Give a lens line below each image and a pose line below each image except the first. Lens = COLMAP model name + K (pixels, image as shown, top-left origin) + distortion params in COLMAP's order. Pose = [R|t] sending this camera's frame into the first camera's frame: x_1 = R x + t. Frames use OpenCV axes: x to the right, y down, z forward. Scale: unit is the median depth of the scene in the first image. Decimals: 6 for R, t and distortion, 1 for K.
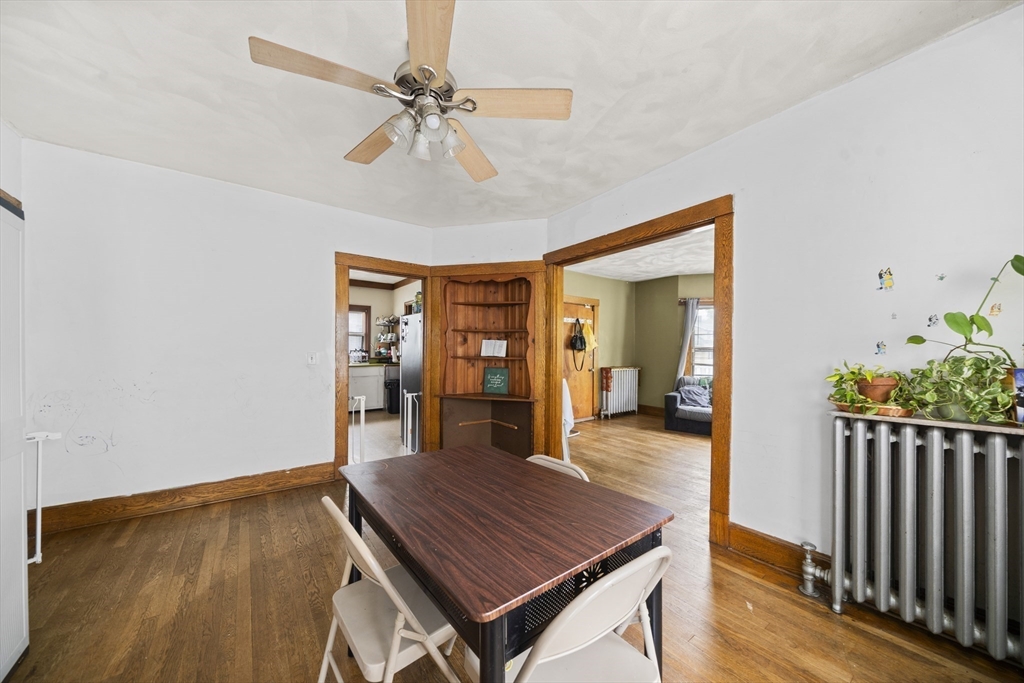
lens RADIAL K [[354.6, 0, 509.5], [0, 354.6, 350.9], [0, 0, 1]] dist [-0.007370, 0.000598]
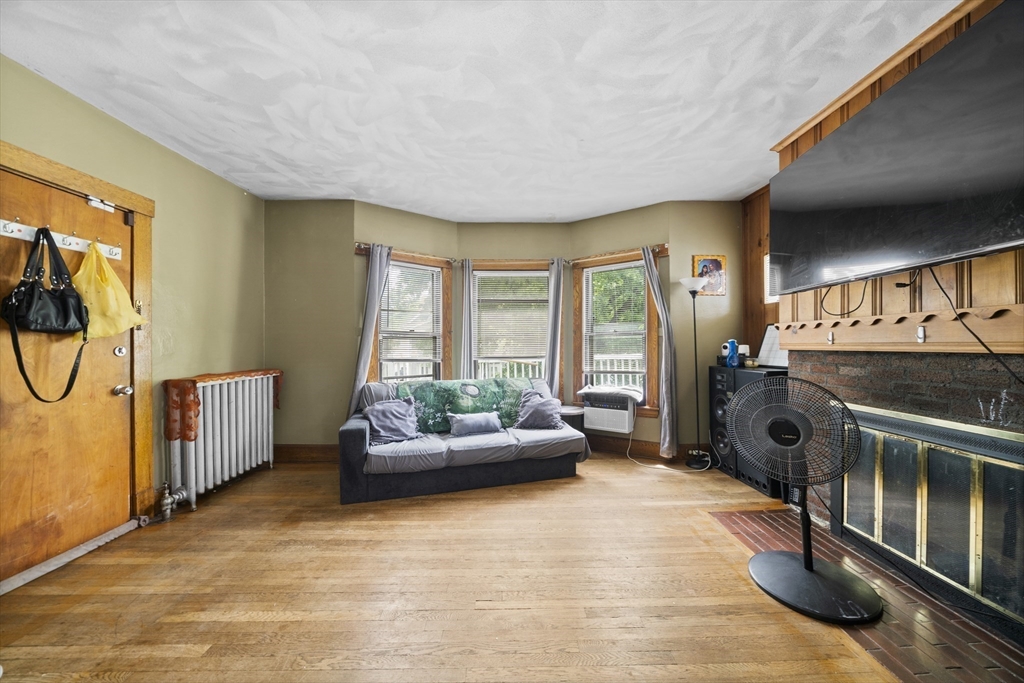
lens RADIAL K [[354.6, 0, 518.5], [0, 354.6, 344.0], [0, 0, 1]] dist [-0.007370, 0.000598]
pose [[0.578036, -0.011681, 0.815928, 0.174440], [0.008137, 0.999930, 0.008551, 0.007312], [-0.815971, 0.001696, 0.578091, 0.478365]]
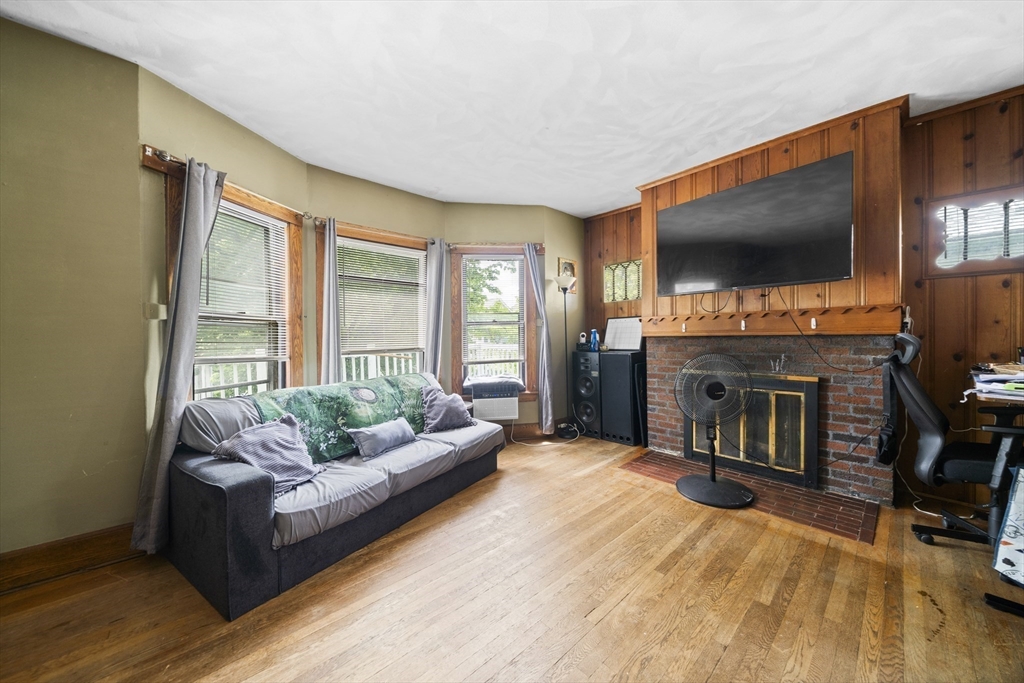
lens RADIAL K [[354.6, 0, 537.3], [0, 354.6, 339.1], [0, 0, 1]] dist [-0.007370, 0.000598]
pose [[-0.119454, -0.019740, 0.992643, 0.143871], [0.008613, 0.999744, 0.020918, 0.011172], [-0.992802, 0.011048, -0.119254, 0.713923]]
